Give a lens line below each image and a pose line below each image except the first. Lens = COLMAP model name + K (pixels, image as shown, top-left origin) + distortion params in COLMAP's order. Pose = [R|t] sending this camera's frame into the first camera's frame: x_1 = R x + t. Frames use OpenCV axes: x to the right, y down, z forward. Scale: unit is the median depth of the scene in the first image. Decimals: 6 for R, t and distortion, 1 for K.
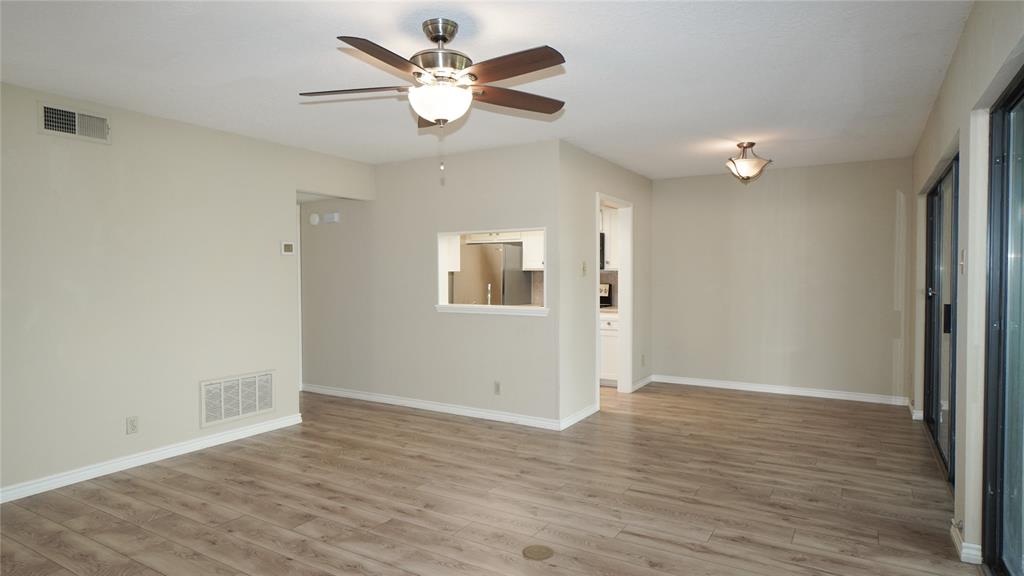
lens RADIAL K [[582.0, 0, 506.2], [0, 582.0, 287.8], [0, 0, 1]] dist [-0.016076, 0.000825]
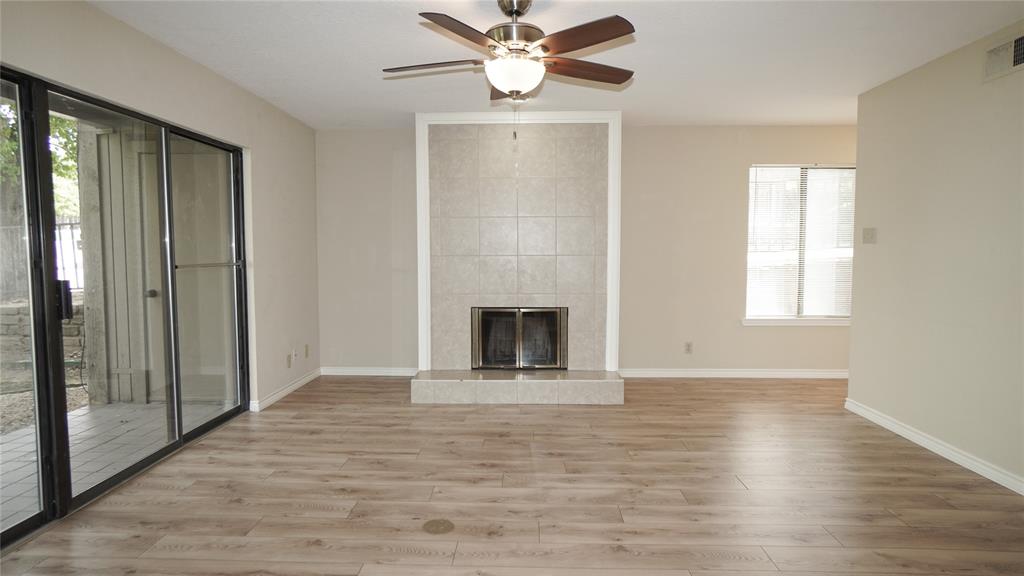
lens RADIAL K [[582.0, 0, 506.2], [0, 582.0, 287.8], [0, 0, 1]] dist [-0.016076, 0.000825]
pose [[-0.868926, 0.037550, -0.493515, 0.236164], [-0.006803, 0.996118, 0.087768, -0.014853], [0.494895, 0.079622, -0.865298, 1.049905]]
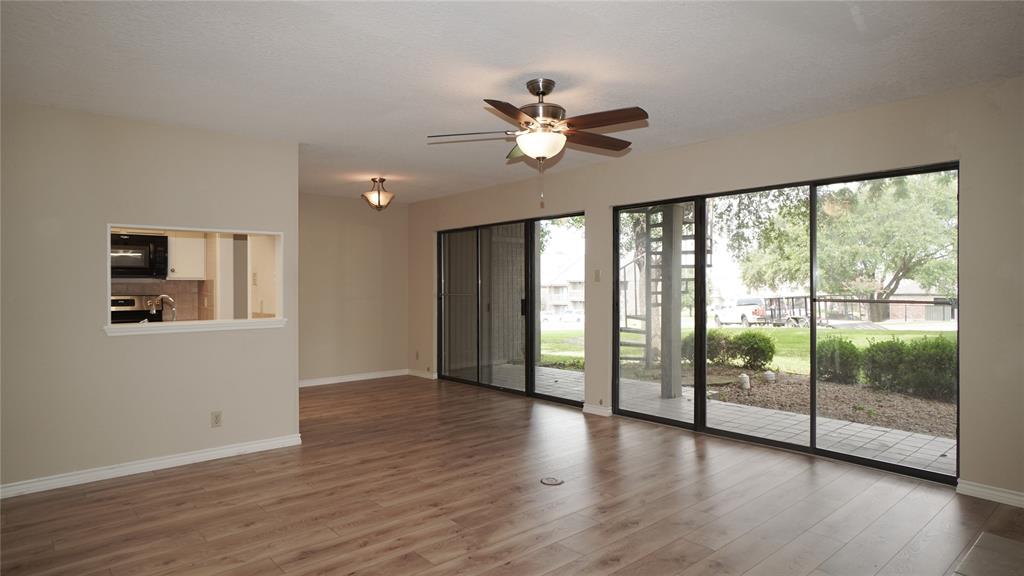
lens RADIAL K [[582.0, 0, 506.2], [0, 582.0, 287.8], [0, 0, 1]] dist [-0.016076, 0.000825]
pose [[0.300739, -0.005711, 0.953689, -0.733494], [0.026368, 0.999650, -0.002328, -0.003287], [-0.953342, 0.025847, 0.300785, 0.379022]]
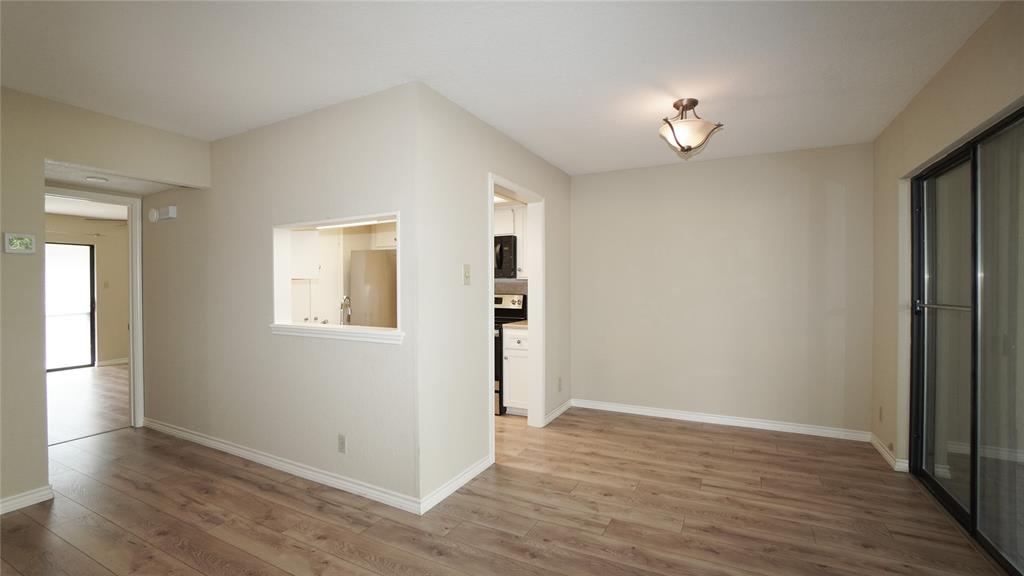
lens RADIAL K [[446.8, 0, 504.3], [0, 446.8, 292.1], [0, 0, 1]] dist [-0.031587, 0.000334]
pose [[0.998235, -0.001357, 0.059375, 0.160910], [0.001959, 0.999947, -0.010092, -0.005540], [-0.059358, 0.010190, 0.998185, 0.487040]]
